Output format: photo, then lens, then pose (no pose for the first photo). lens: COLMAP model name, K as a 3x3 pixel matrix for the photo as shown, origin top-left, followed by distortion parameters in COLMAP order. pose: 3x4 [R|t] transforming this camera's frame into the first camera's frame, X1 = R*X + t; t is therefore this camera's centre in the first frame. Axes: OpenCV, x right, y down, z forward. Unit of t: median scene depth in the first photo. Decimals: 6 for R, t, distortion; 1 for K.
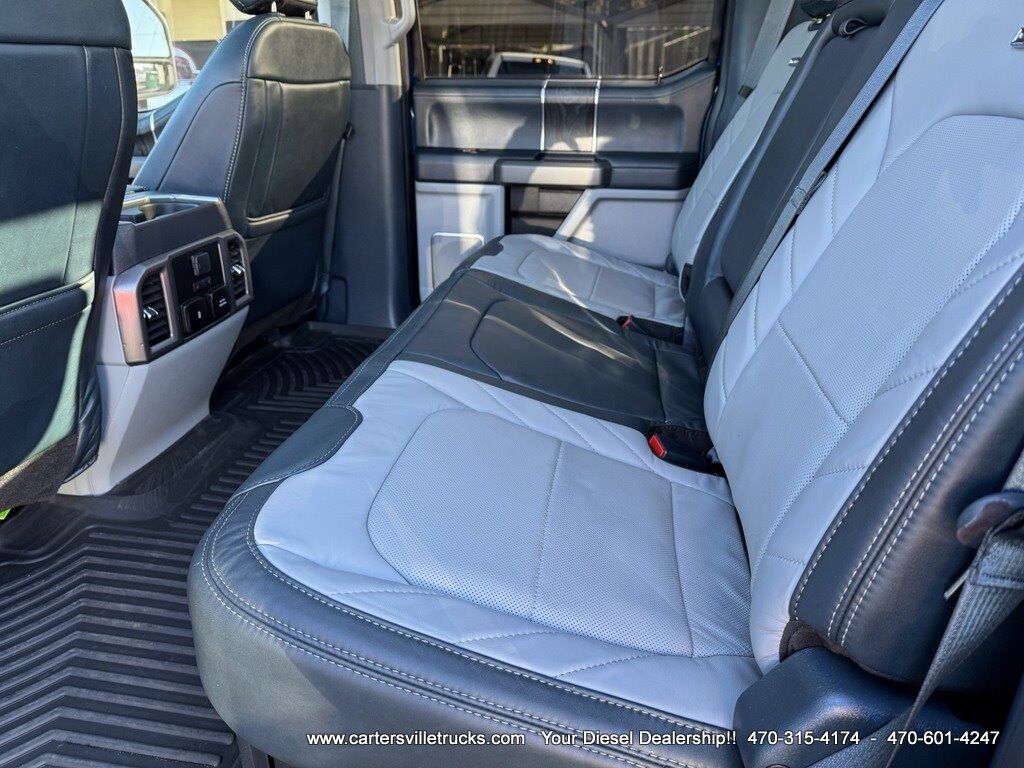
lens RADIAL K [[724.0, 0, 512.0], [0, 724.0, 384.0], [0, 0, 1]] dist [0.039806, -0.043960]
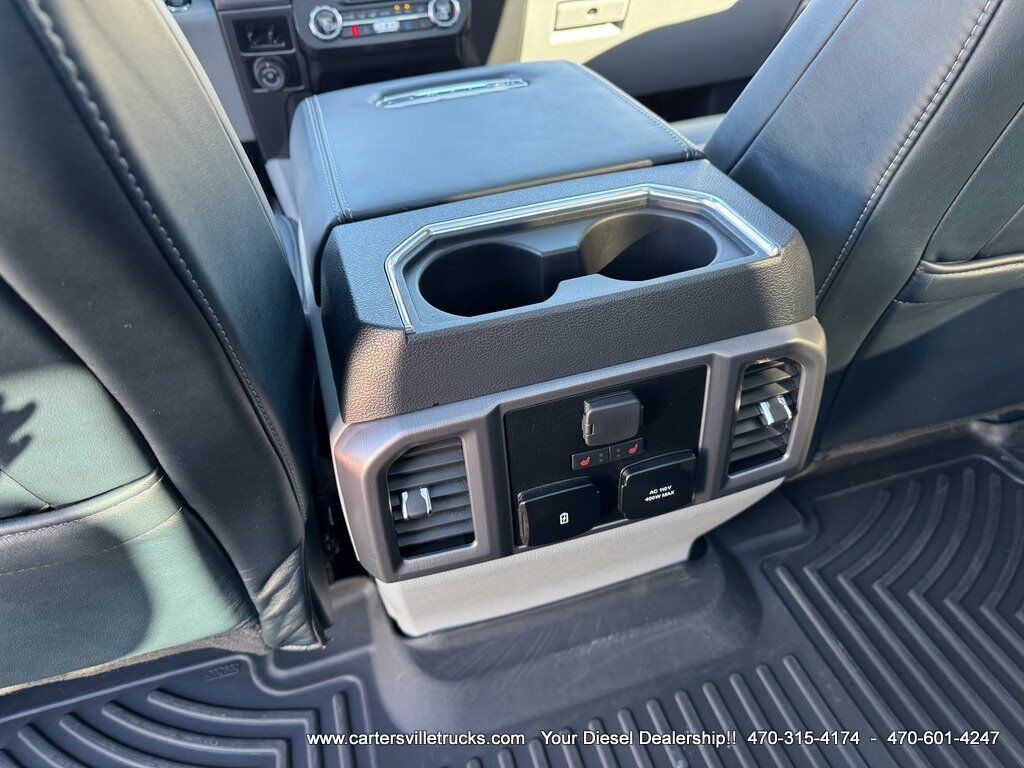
lens RADIAL K [[724.0, 0, 512.0], [0, 724.0, 384.0], [0, 0, 1]] dist [0.039806, -0.043960]
pose [[0.431646, 0.522801, -0.735092, -0.177580], [-0.293247, 0.851983, 0.433740, -0.338572], [0.853046, 0.028341, 0.521065, 0.764484]]
